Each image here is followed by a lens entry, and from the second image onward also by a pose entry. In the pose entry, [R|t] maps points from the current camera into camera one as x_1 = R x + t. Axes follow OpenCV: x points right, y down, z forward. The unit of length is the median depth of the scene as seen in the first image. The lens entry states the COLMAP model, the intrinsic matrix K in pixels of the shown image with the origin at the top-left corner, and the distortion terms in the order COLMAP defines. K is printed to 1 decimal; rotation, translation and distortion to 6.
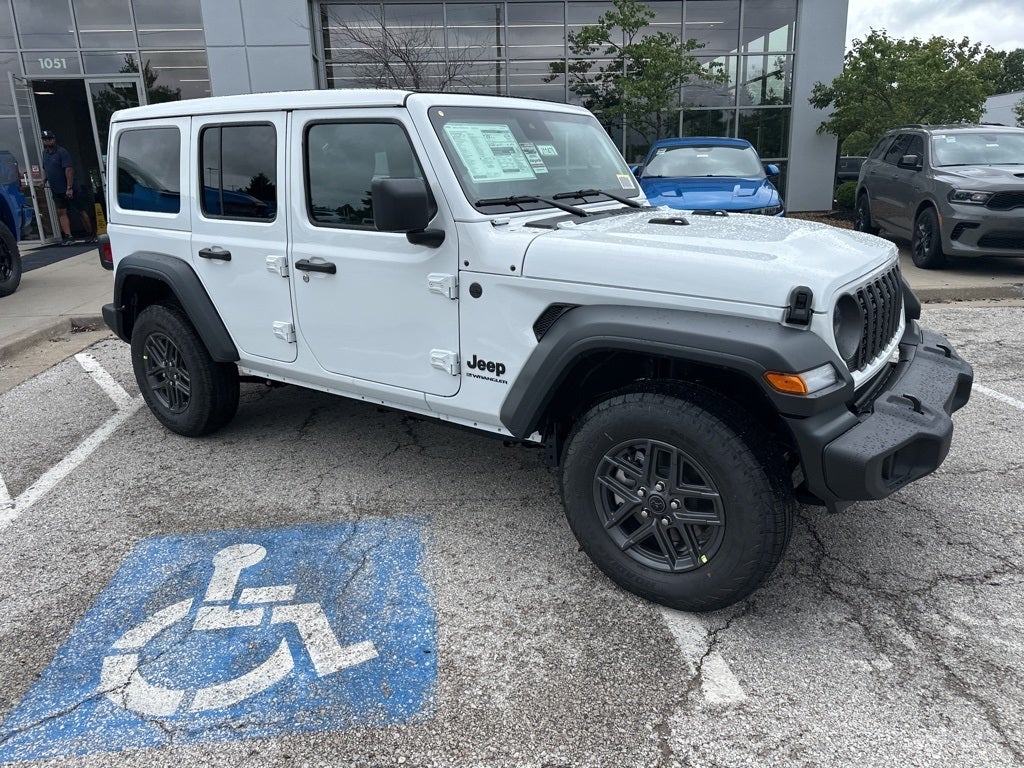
lens RADIAL K [[722.3, 0, 509.6], [0, 722.3, 389.4], [0, 0, 1]] dist [0.032204, -0.039618]
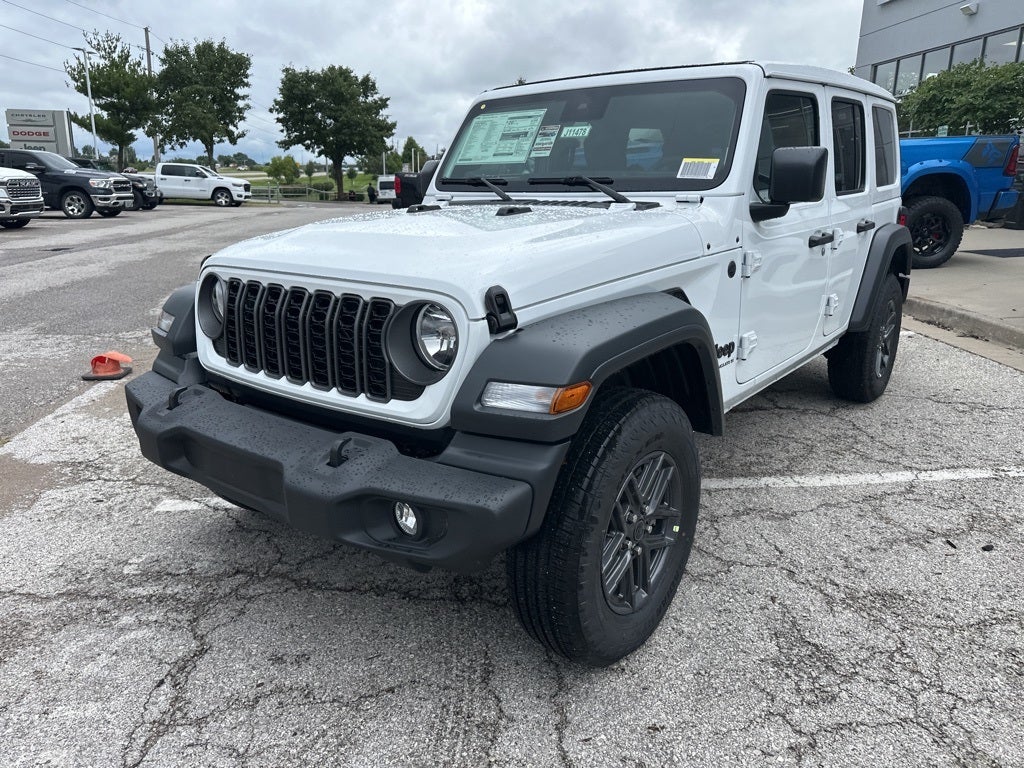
lens RADIAL K [[722.3, 0, 507.9], [0, 722.3, 382.6], [0, 0, 1]] dist [0.032204, -0.039618]
pose [[-0.035486, 0.299588, -0.953409, 1.282918], [-0.287297, 0.910680, 0.296855, -0.362490], [0.957184, 0.284445, 0.053754, 1.203405]]
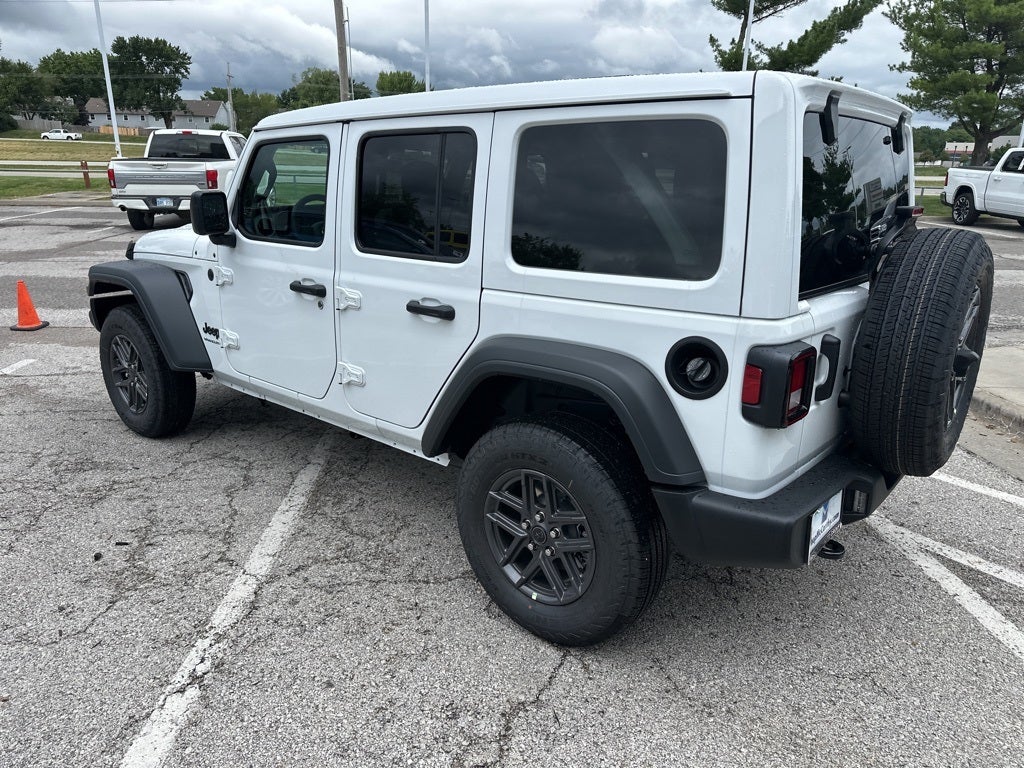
lens RADIAL K [[722.3, 0, 508.9], [0, 722.3, 390.8], [0, 0, 1]] dist [0.032204, -0.039618]
pose [[-0.997846, -0.012826, 0.064328, -0.352310], [0.025693, 0.825917, 0.563206, -0.874767], [-0.060353, 0.563646, -0.823808, 2.717153]]
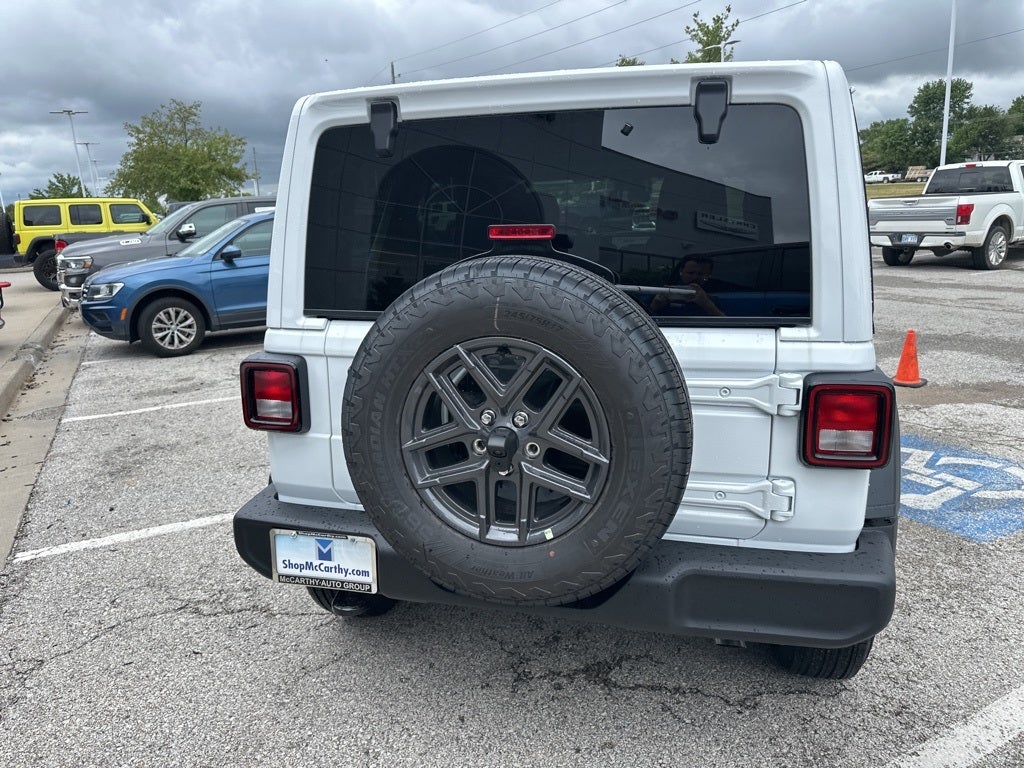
lens RADIAL K [[722.3, 0, 510.2], [0, 722.3, 383.4], [0, 0, 1]] dist [0.032204, -0.039618]
pose [[-0.364857, -0.182766, 0.912949, -1.358924], [0.308072, 0.901614, 0.303617, -0.623319], [-0.878619, 0.392031, -0.272655, 2.081019]]
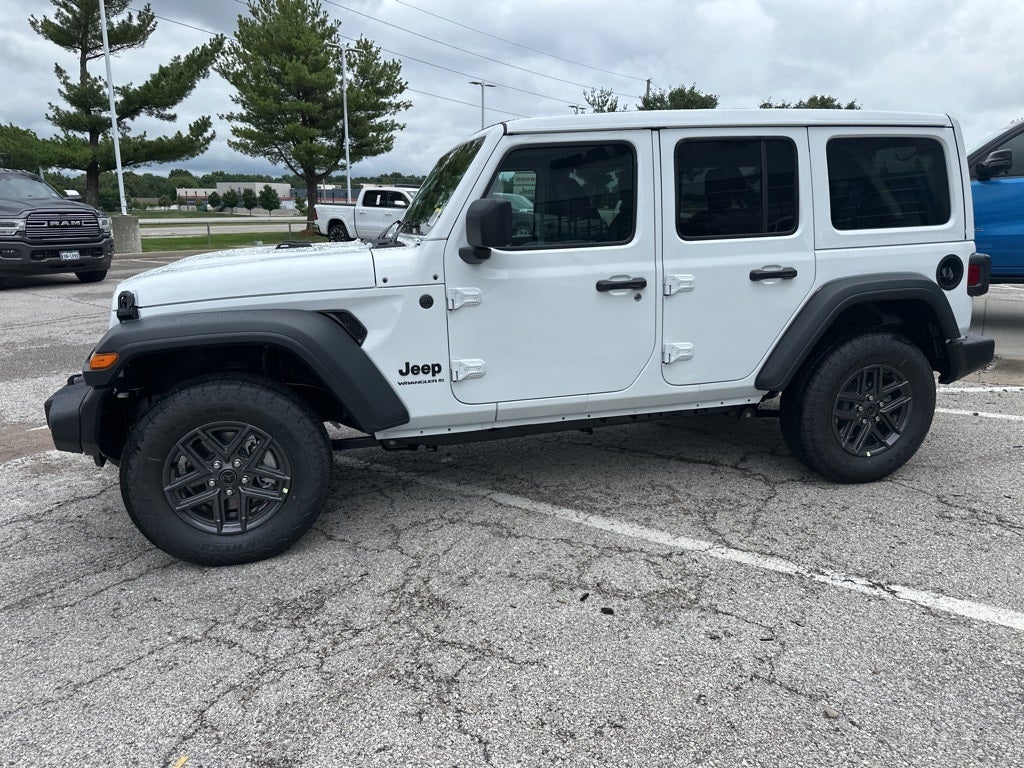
lens RADIAL K [[722.3, 0, 508.5], [0, 722.3, 378.7], [0, 0, 1]] dist [0.032204, -0.039618]
pose [[-0.634478, 0.206261, -0.744912, 1.093180], [-0.198384, 0.887998, 0.414854, -0.690034], [0.747049, 0.410994, -0.522496, 2.247942]]
